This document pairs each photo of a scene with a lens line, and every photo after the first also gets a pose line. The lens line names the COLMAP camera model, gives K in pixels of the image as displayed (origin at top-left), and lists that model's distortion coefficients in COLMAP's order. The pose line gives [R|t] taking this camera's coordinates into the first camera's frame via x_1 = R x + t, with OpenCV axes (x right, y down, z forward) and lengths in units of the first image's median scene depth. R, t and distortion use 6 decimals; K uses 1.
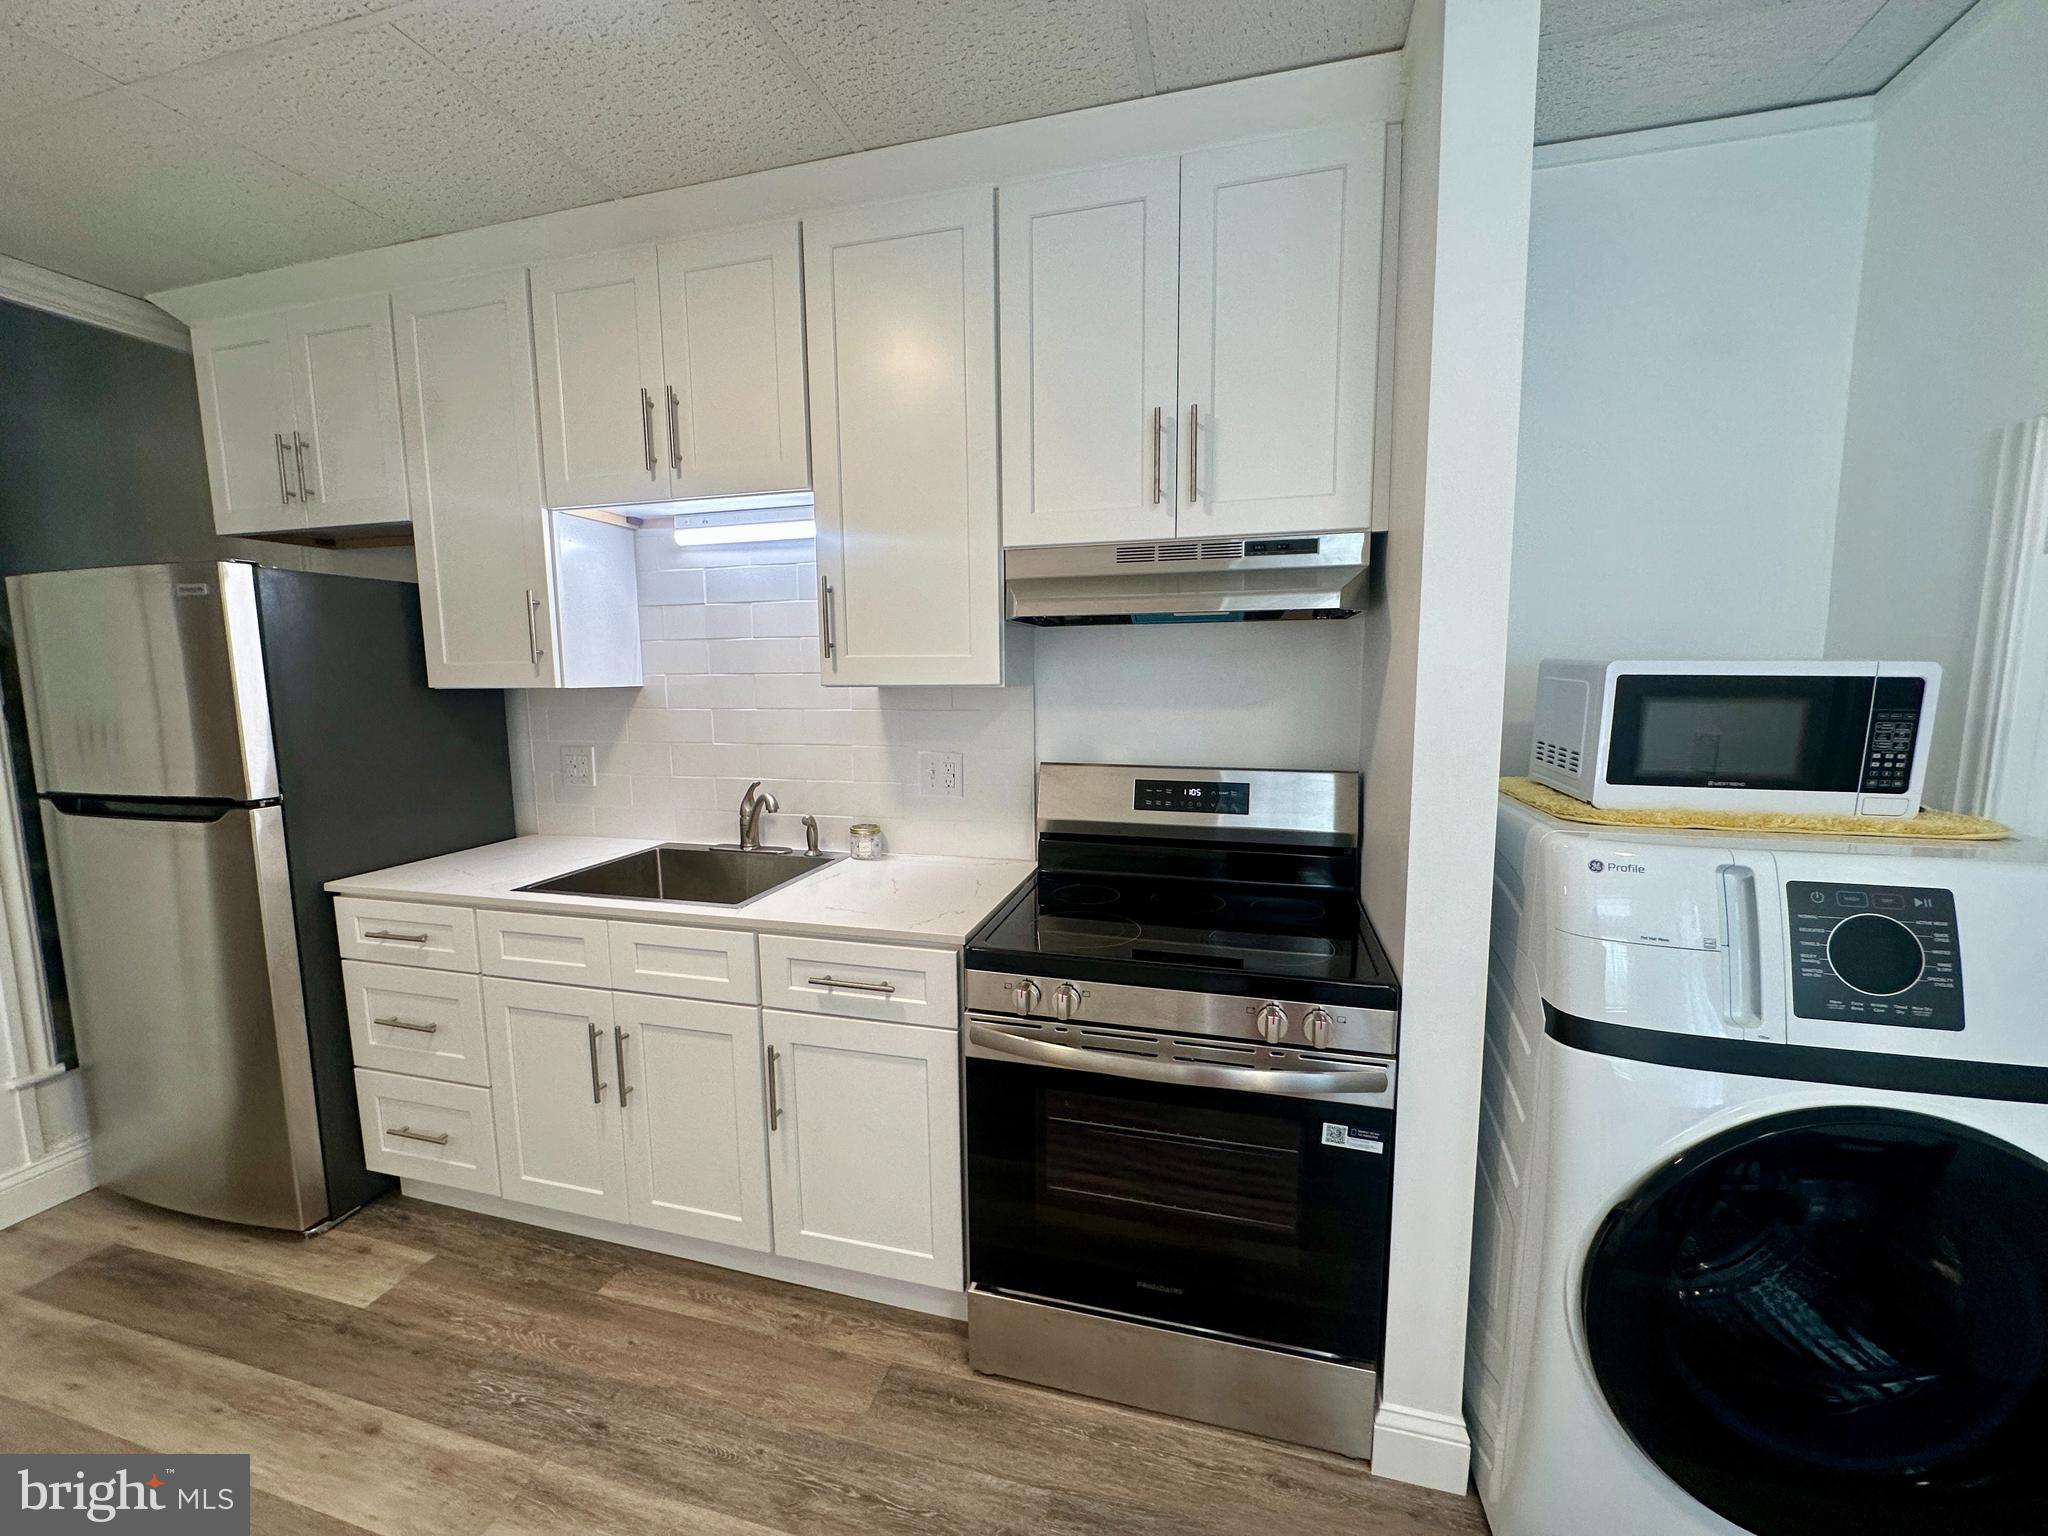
lens RADIAL K [[818.0, 0, 1022.4], [0, 818.0, 770.5], [0, 0, 1]] dist [-0.002685, 0.000230]
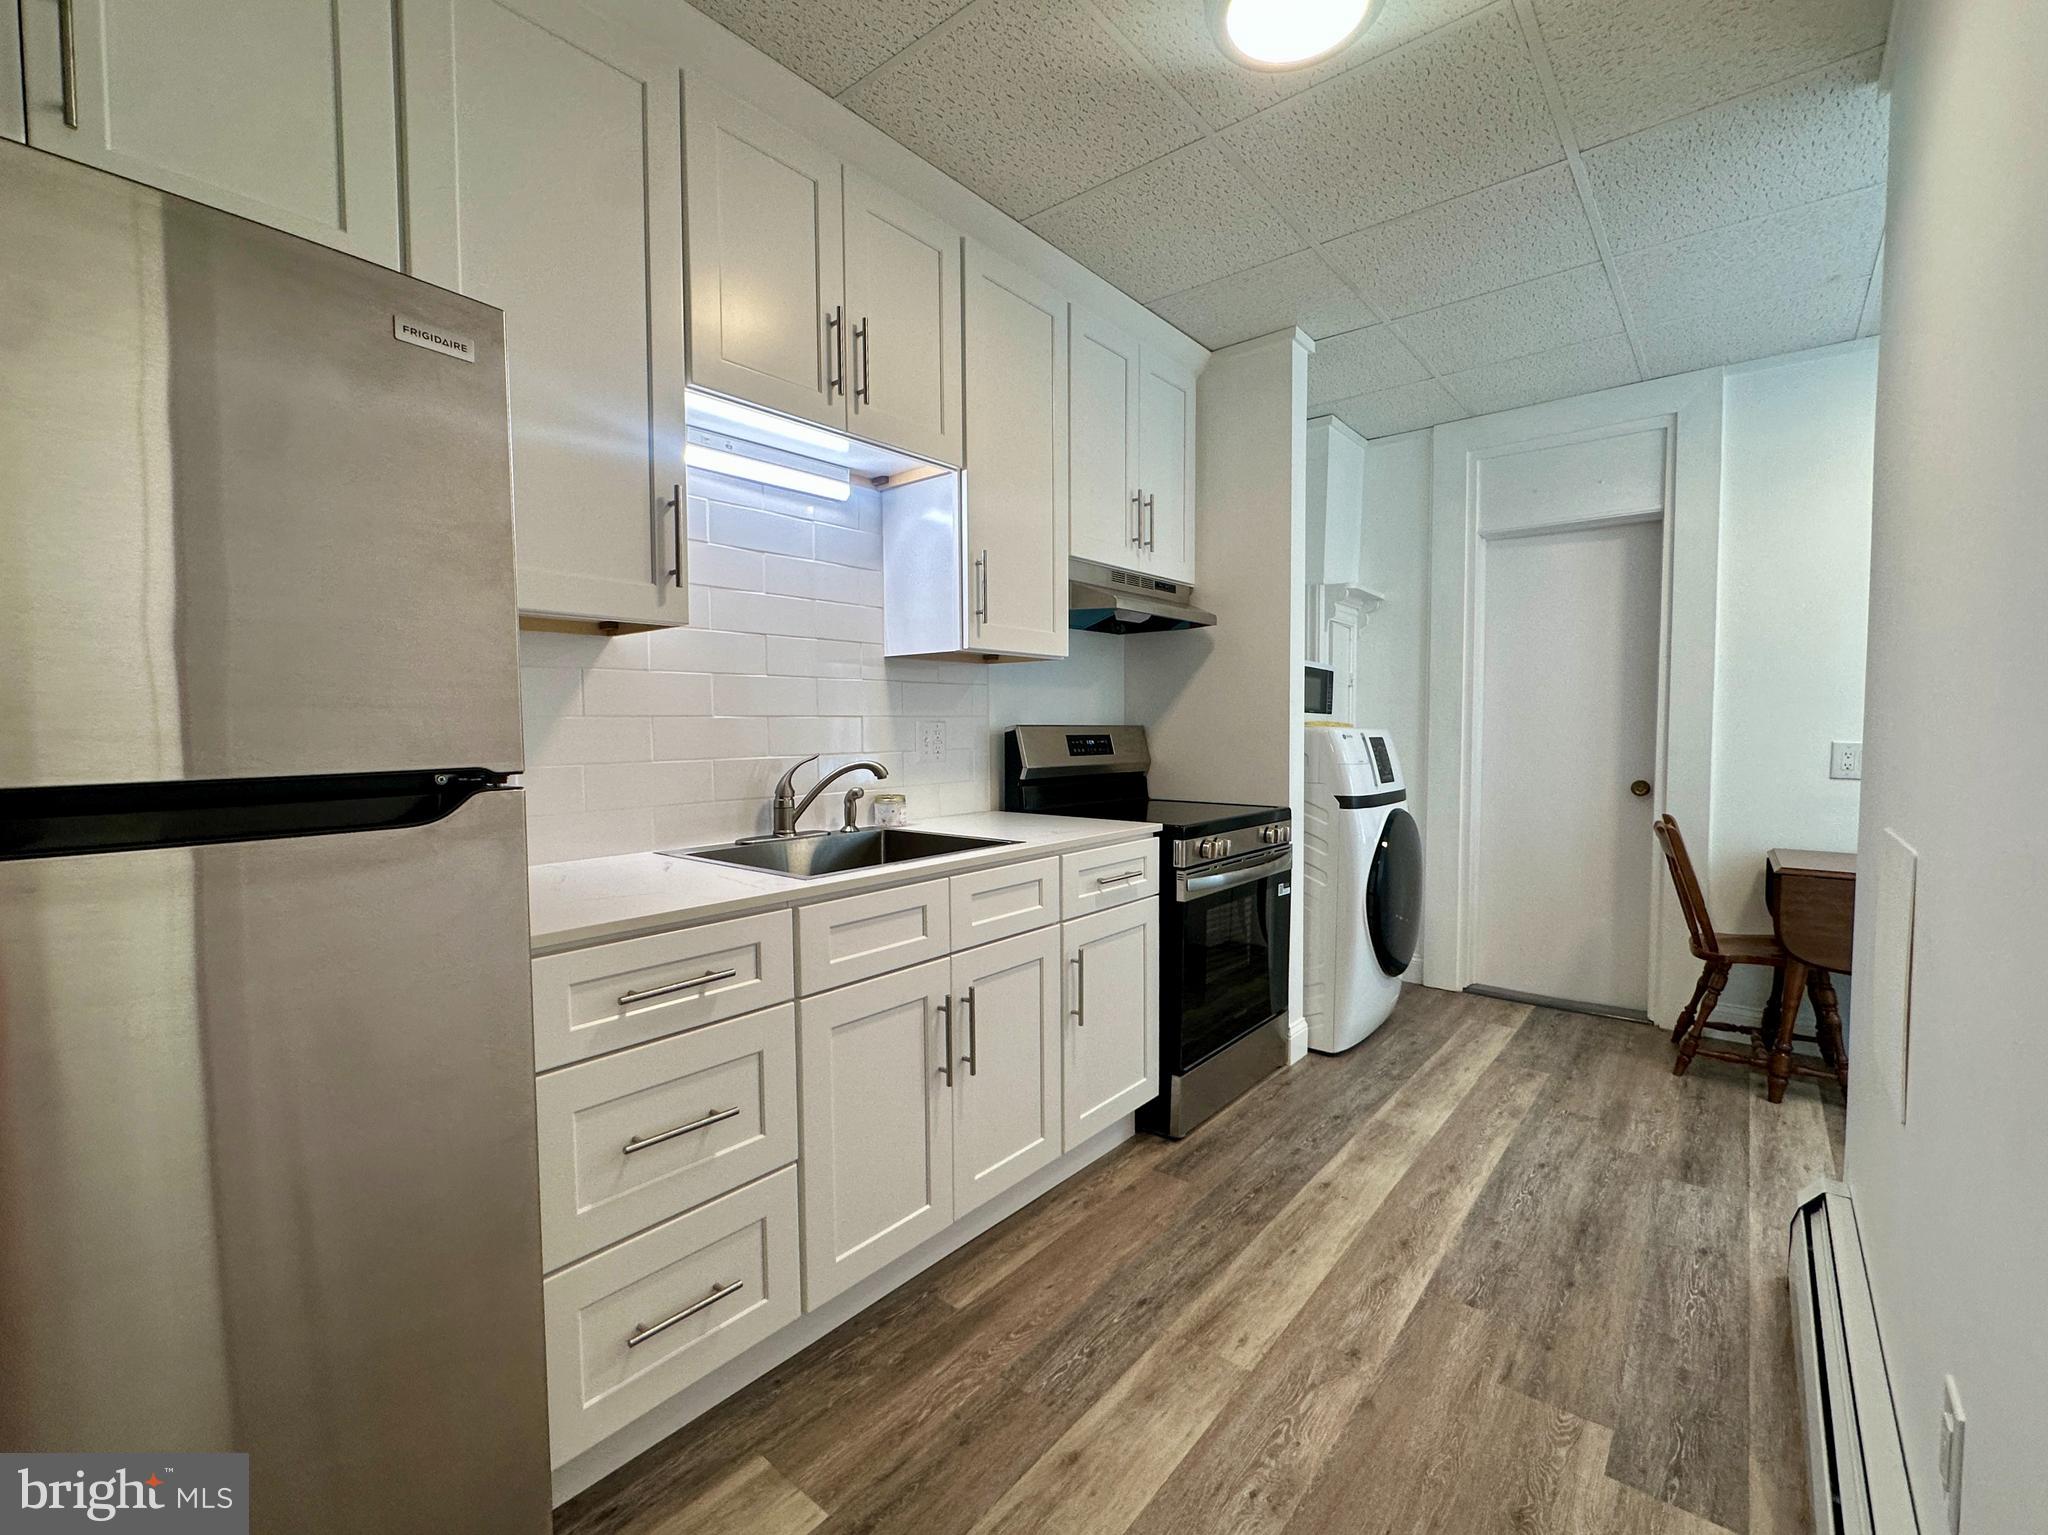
lens RADIAL K [[890.3, 0, 1024.0], [0, 890.3, 767.5], [0, 0, 1]] dist [-0.000572, -0.000141]
pose [[0.408044, -0.036746, 0.912222, -1.388808], [0.115820, 0.993200, -0.011799, 0.082508], [-0.905586, 0.110468, 0.409526, 0.495979]]
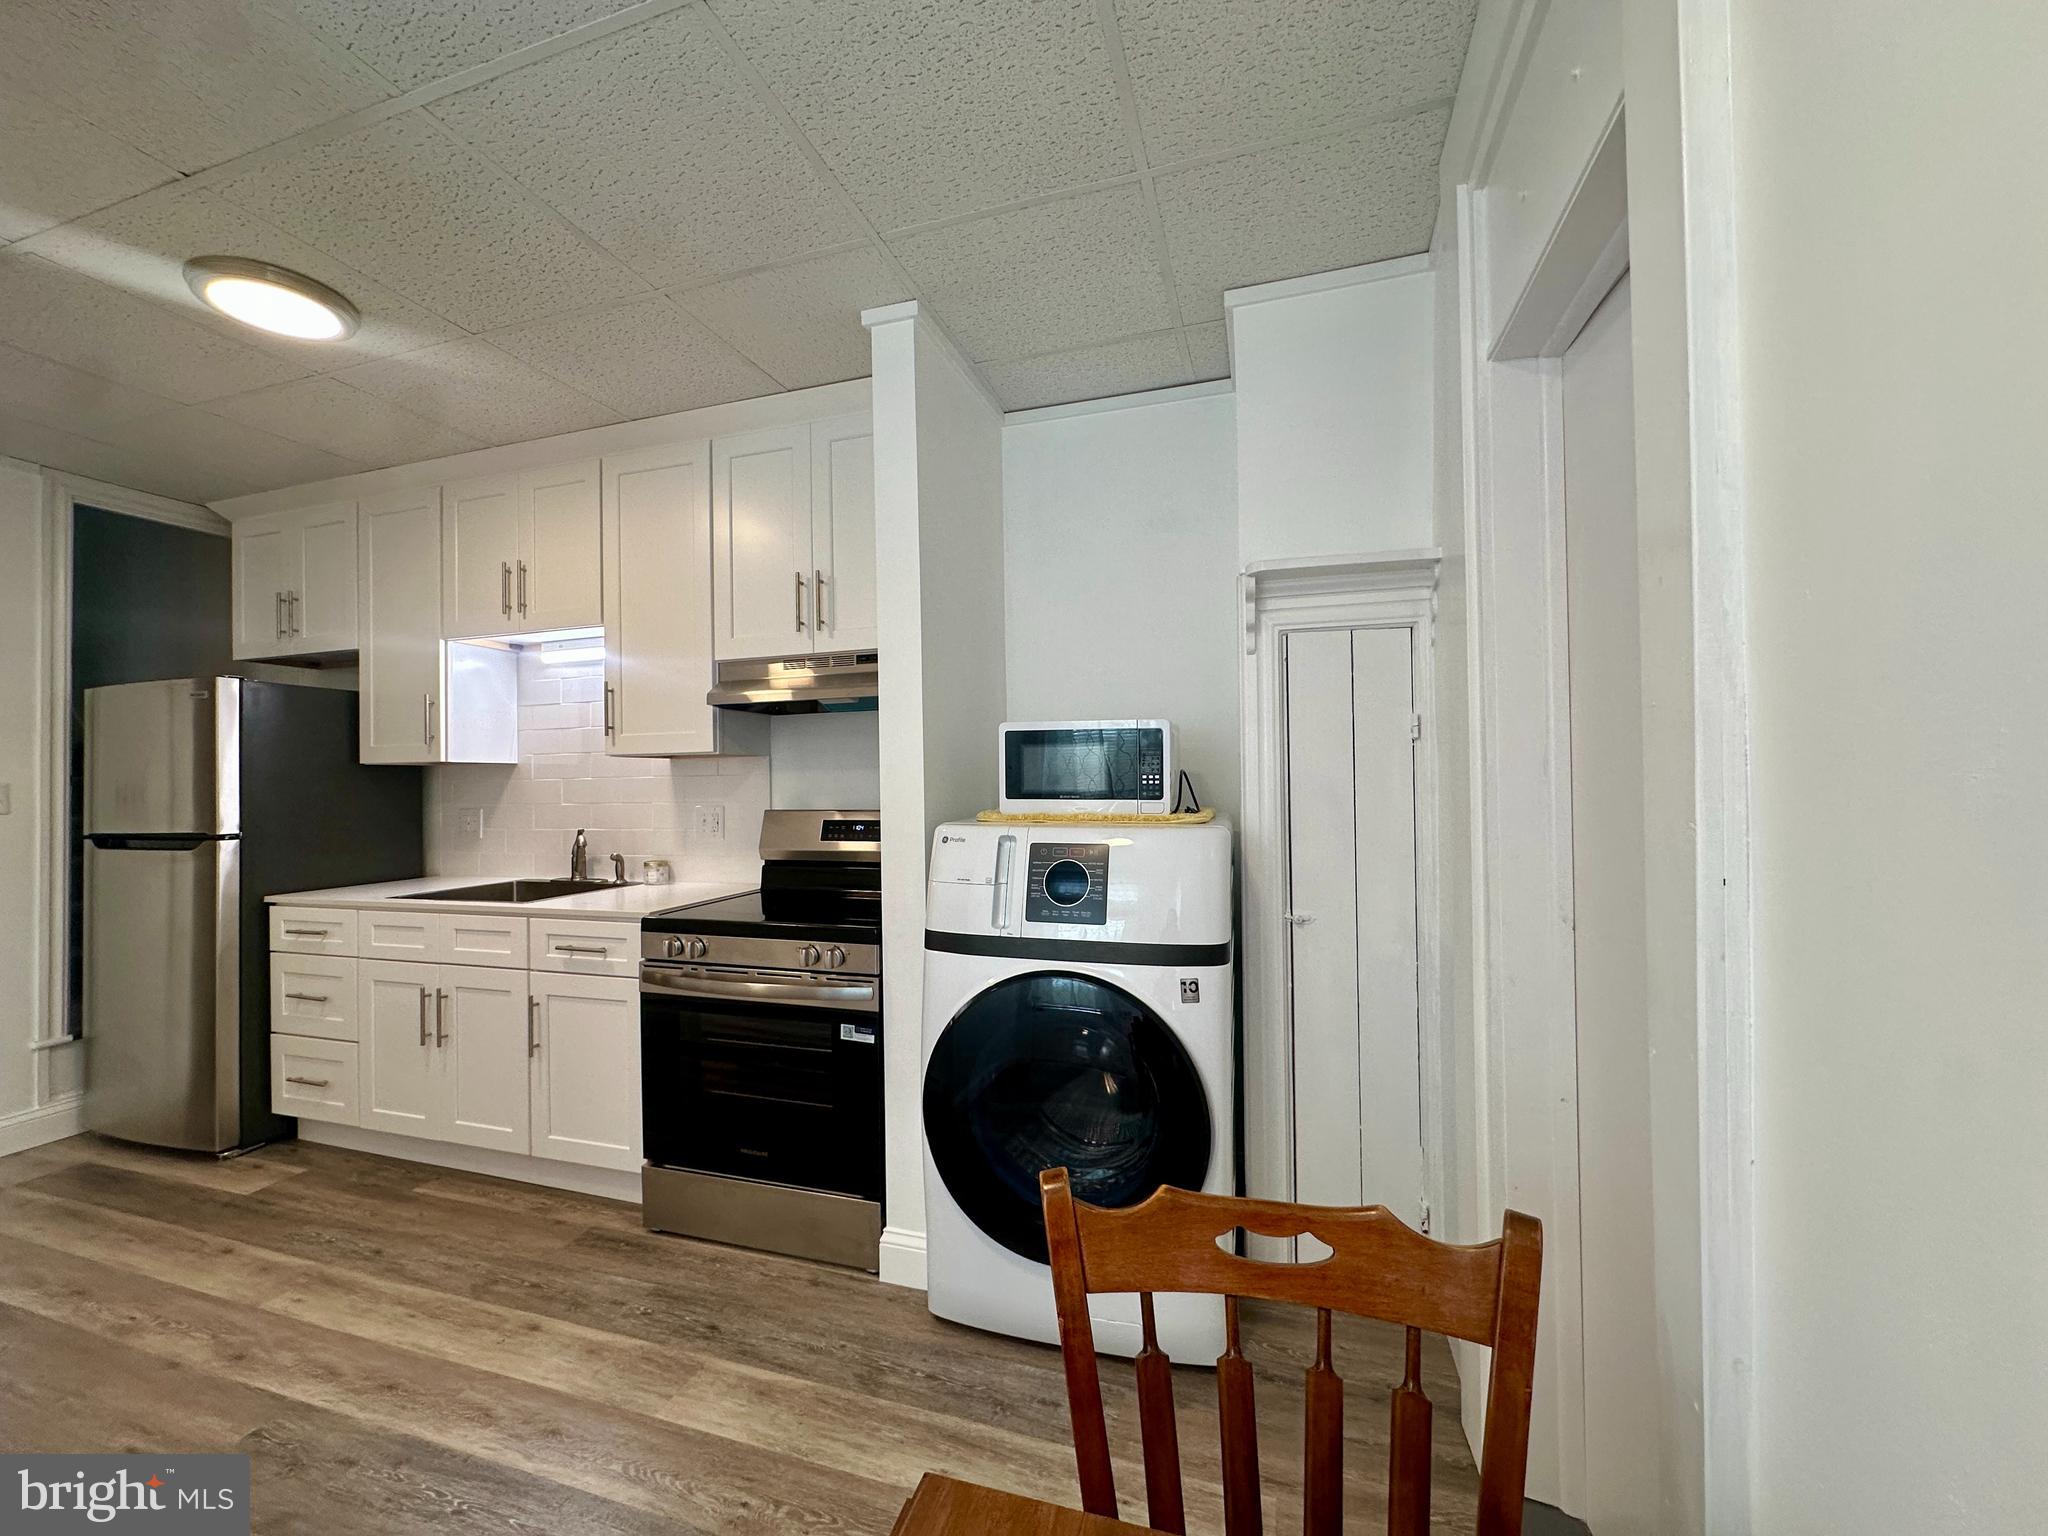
lens RADIAL K [[818.0, 0, 1022.4], [0, 818.0, 770.5], [0, 0, 1]] dist [-0.002685, 0.000230]
pose [[0.999066, -0.007630, -0.042525, 0.594084], [0.001799, 0.990774, -0.135510, 0.129874], [0.043167, 0.135307, 0.989863, -0.430325]]
